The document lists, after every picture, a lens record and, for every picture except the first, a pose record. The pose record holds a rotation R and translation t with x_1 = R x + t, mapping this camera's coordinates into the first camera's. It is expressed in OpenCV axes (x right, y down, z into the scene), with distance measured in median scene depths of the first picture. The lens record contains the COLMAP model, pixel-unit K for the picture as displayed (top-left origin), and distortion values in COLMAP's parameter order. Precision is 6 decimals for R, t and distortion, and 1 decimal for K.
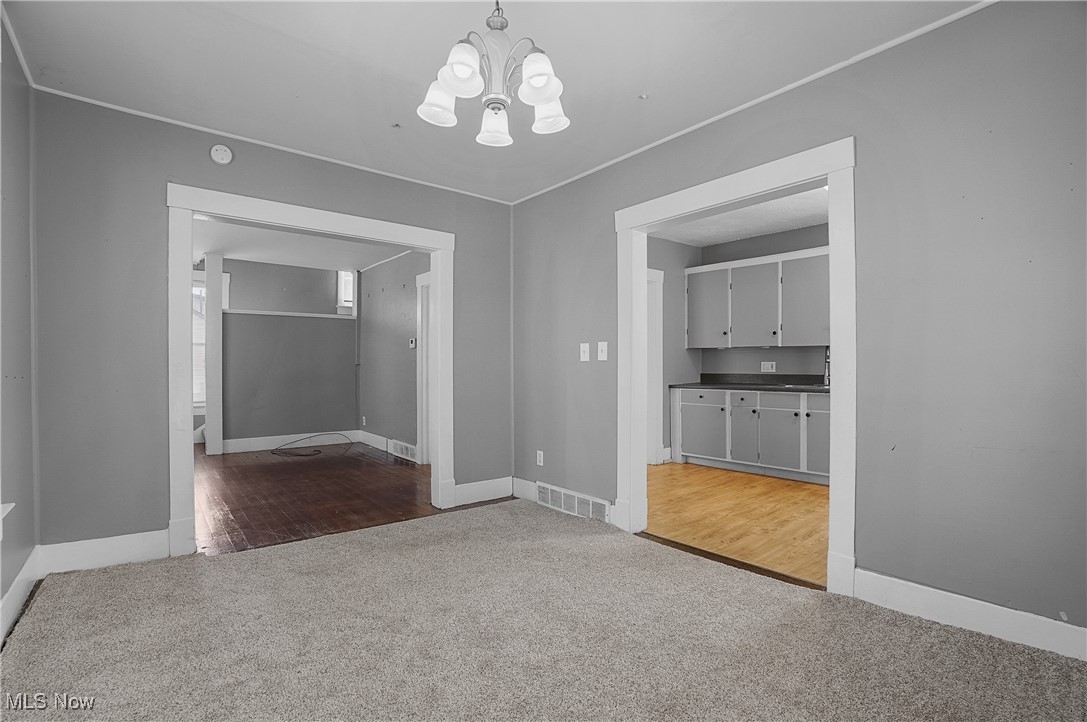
lens RADIAL K [[510.8, 0, 532.0], [0, 510.8, 374.3], [0, 0, 1]] dist [-0.000660, 0.000735]
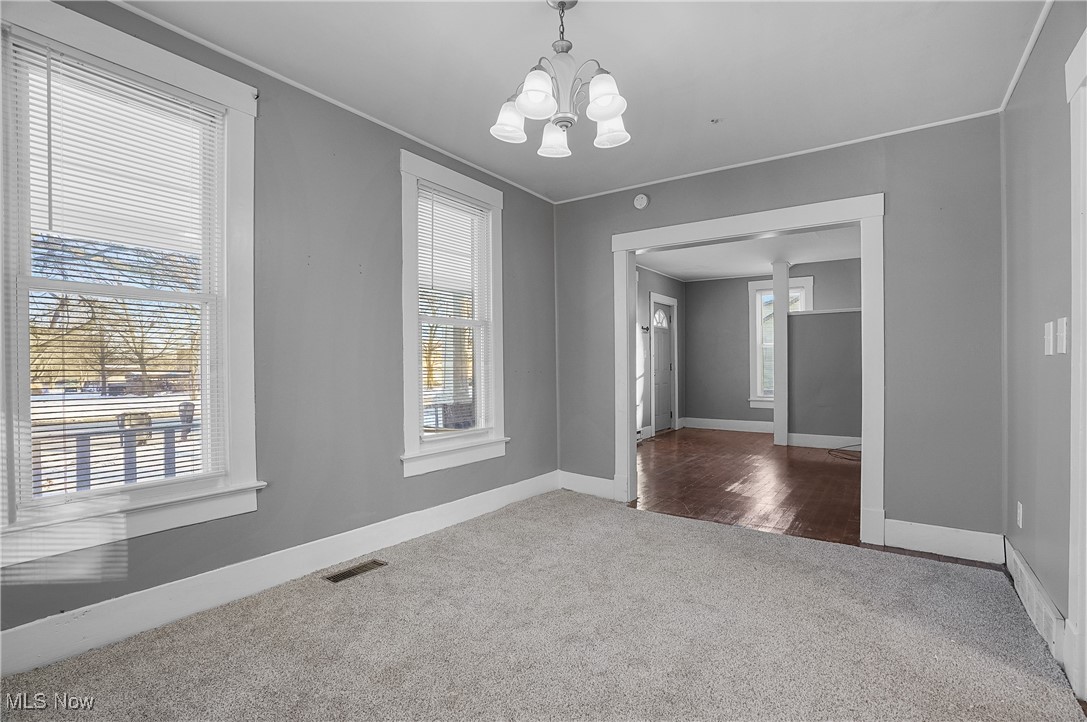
lens RADIAL K [[510.8, 0, 532.0], [0, 510.8, 374.3], [0, 0, 1]] dist [-0.000660, 0.000735]
pose [[0.254481, 0.001267, -0.967077, 0.594602], [-0.000333, 0.999999, 0.001222, 0.008313], [0.967078, 0.000011, 0.254481, 0.414410]]
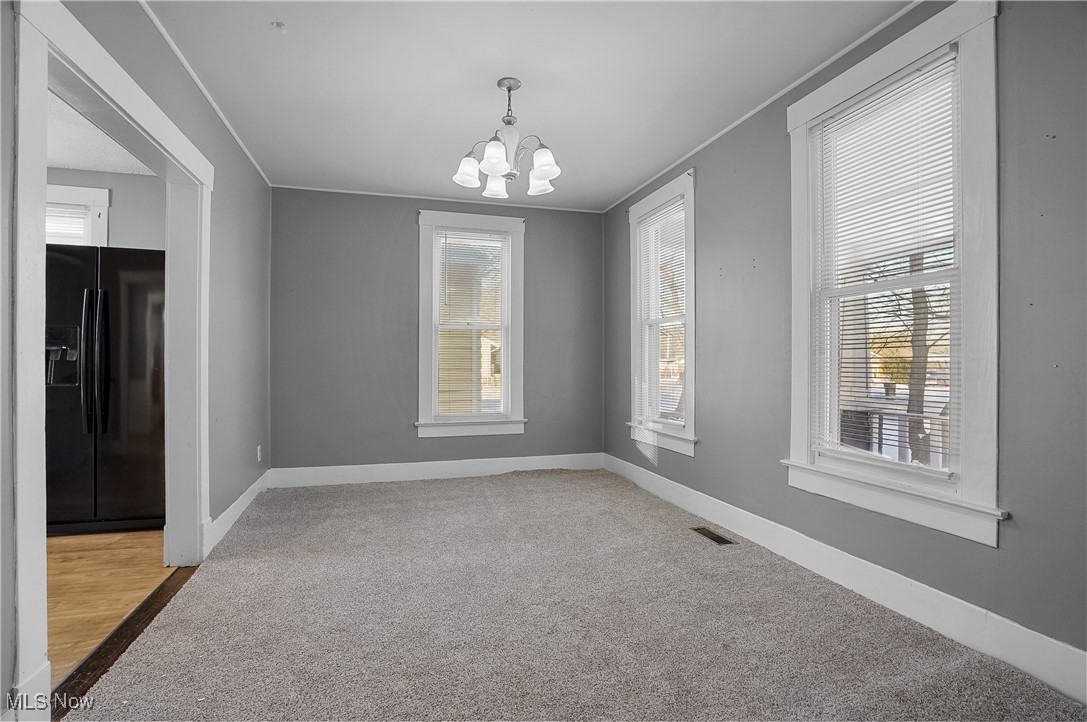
lens RADIAL K [[516.9, 0, 543.5], [0, 516.9, 361.0], [0, 0, 1]] dist [0.000286, 0.000153]
pose [[-0.926038, -0.005273, 0.377393, -0.397000], [-0.005177, 0.999986, 0.001269, 0.001882], [-0.377395, -0.000779, -0.926052, 1.413281]]
